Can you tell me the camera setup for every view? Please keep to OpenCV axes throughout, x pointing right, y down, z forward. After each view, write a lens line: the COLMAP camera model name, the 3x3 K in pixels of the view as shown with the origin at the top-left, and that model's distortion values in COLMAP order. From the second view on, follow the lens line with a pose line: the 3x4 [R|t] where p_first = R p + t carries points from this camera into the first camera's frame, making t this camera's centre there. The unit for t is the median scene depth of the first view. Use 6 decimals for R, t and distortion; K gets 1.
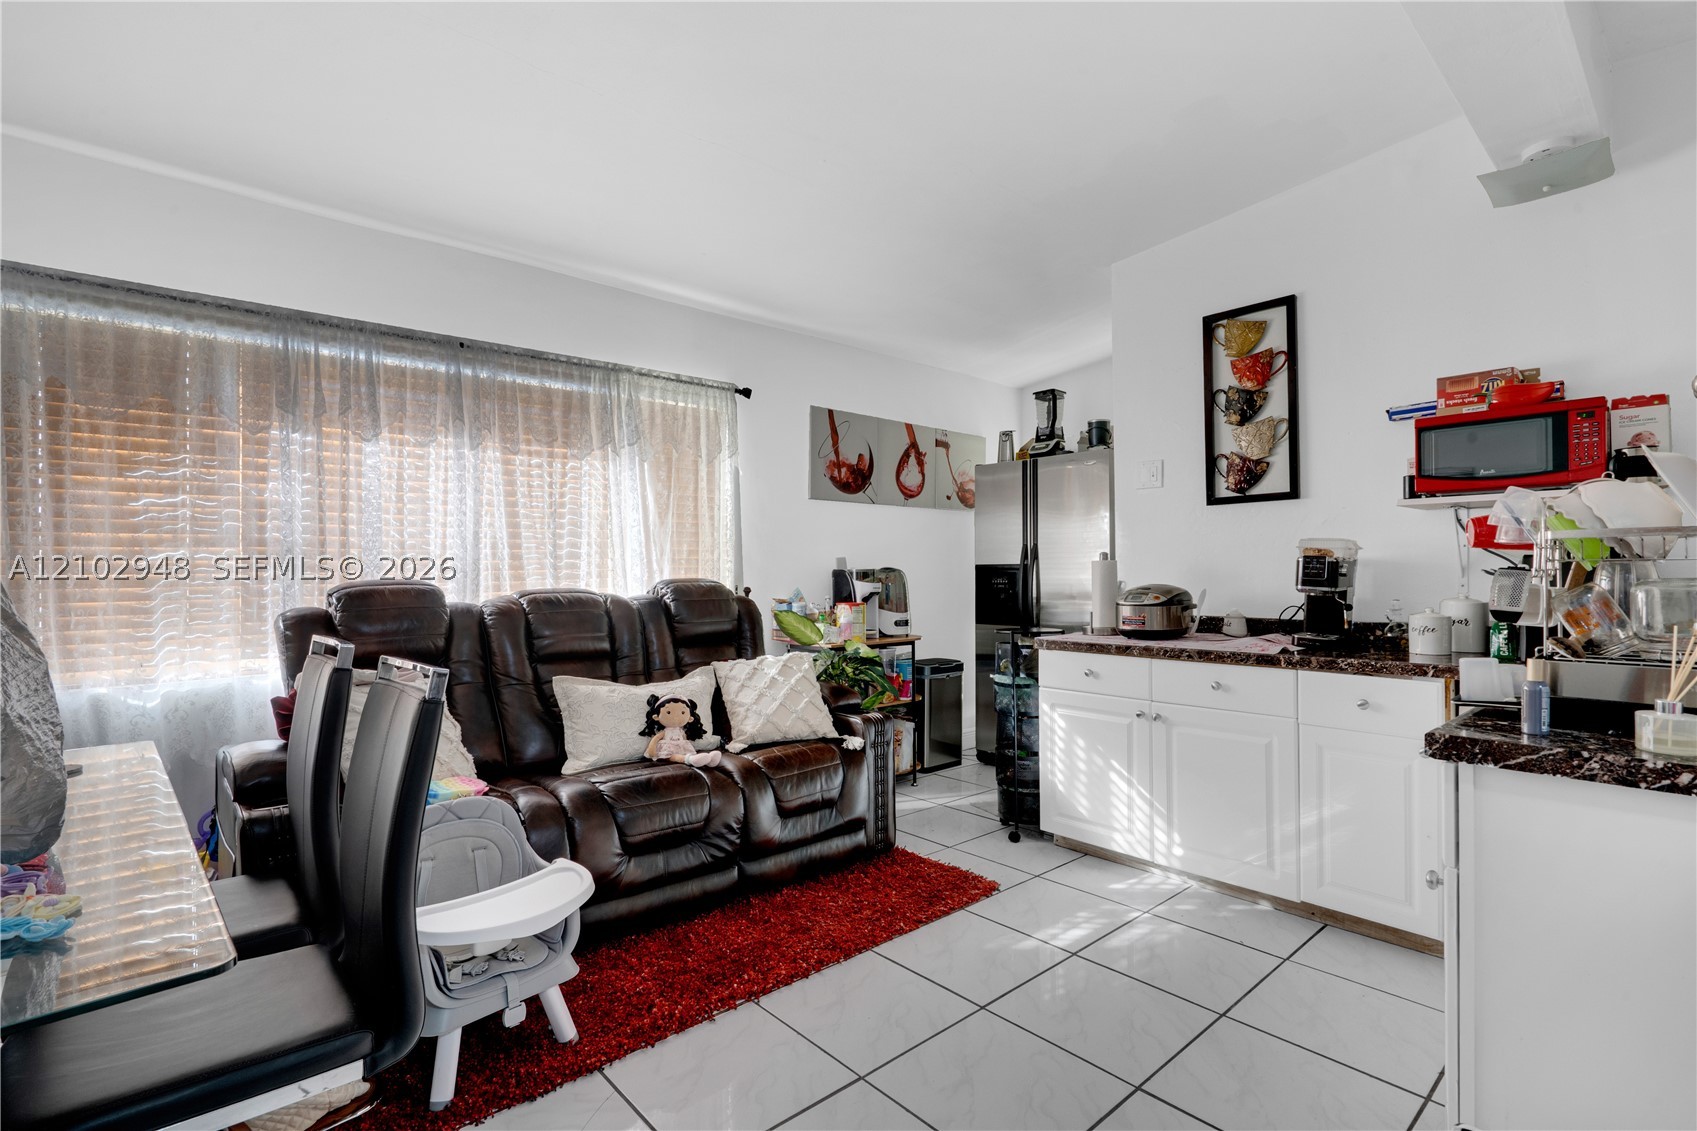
lens RADIAL K [[798.8, 0, 860.9], [0, 798.8, 573.4], [0, 0, 1]] dist [-0.008041, 0.003059]
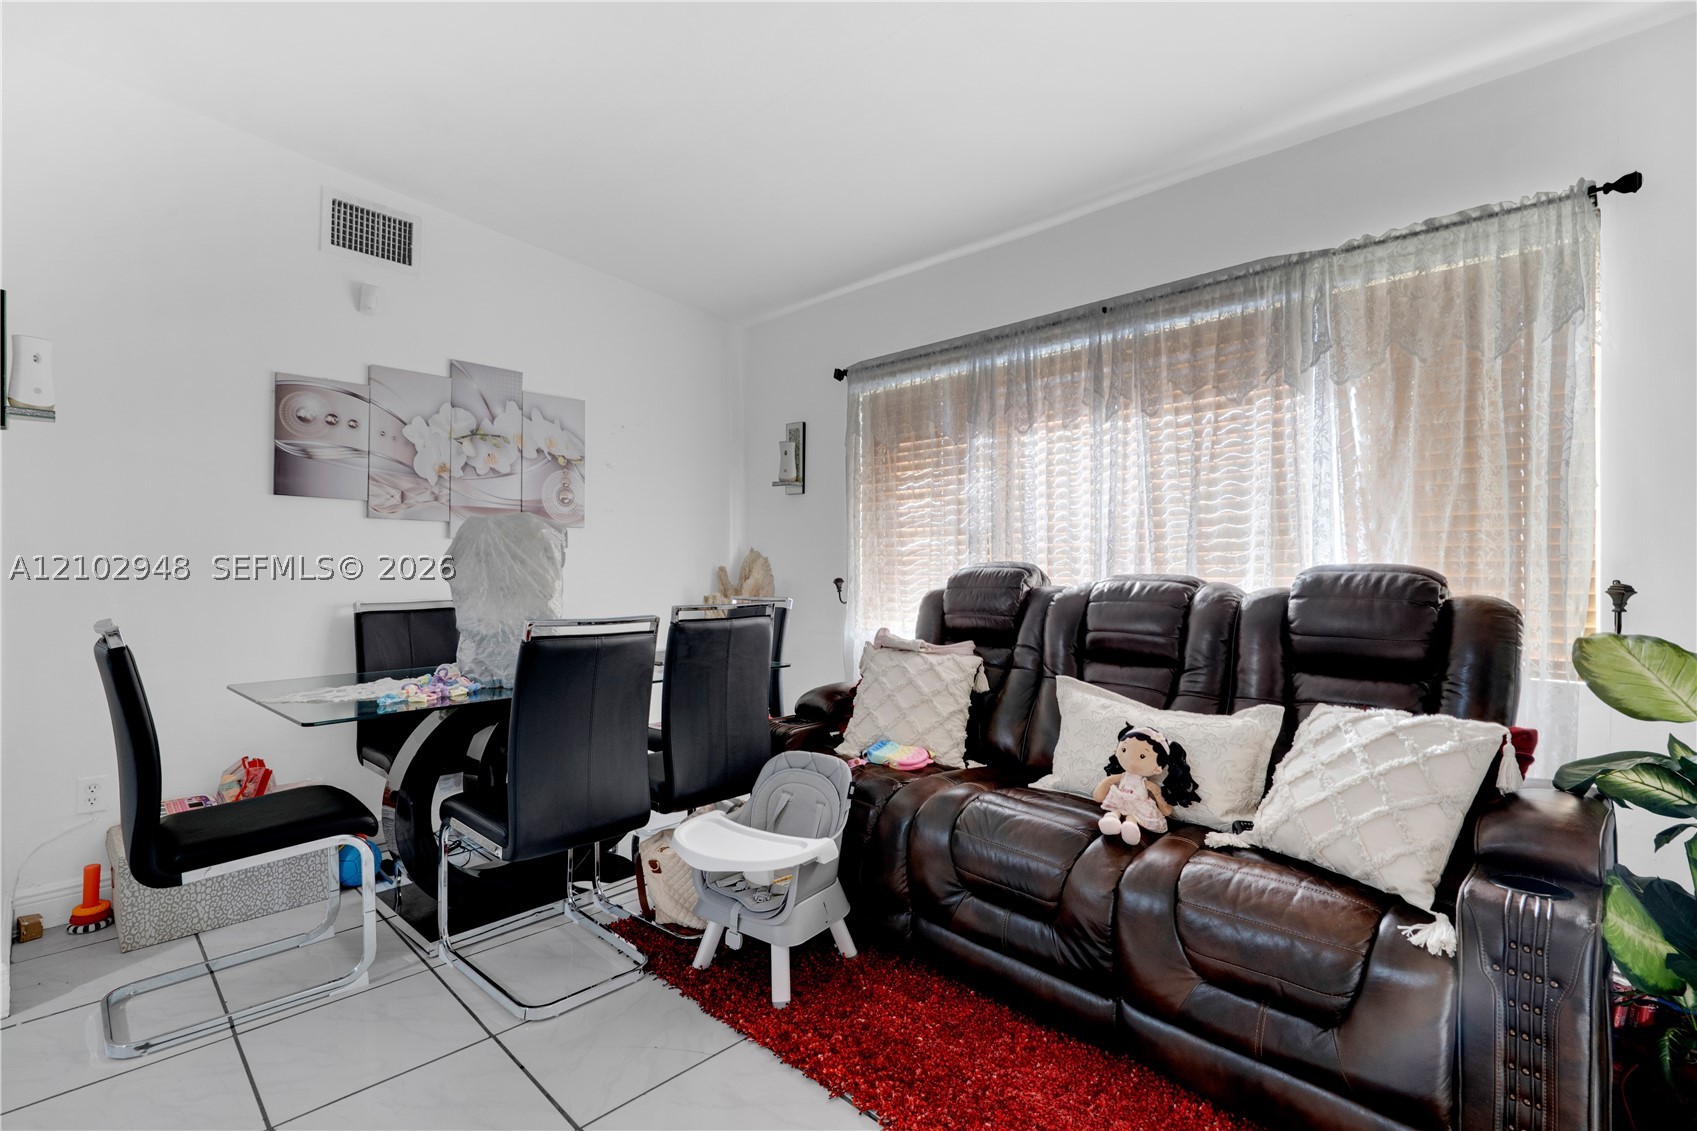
lens RADIAL K [[798.8, 0, 857.2], [0, 798.8, 573.5], [0, 0, 1]] dist [-0.008041, 0.003059]
pose [[0.043611, 0.024159, -0.998756, 0.411226], [0.002073, 0.999703, 0.024273, -0.002791], [0.999046, -0.003129, 0.043548, 0.648699]]
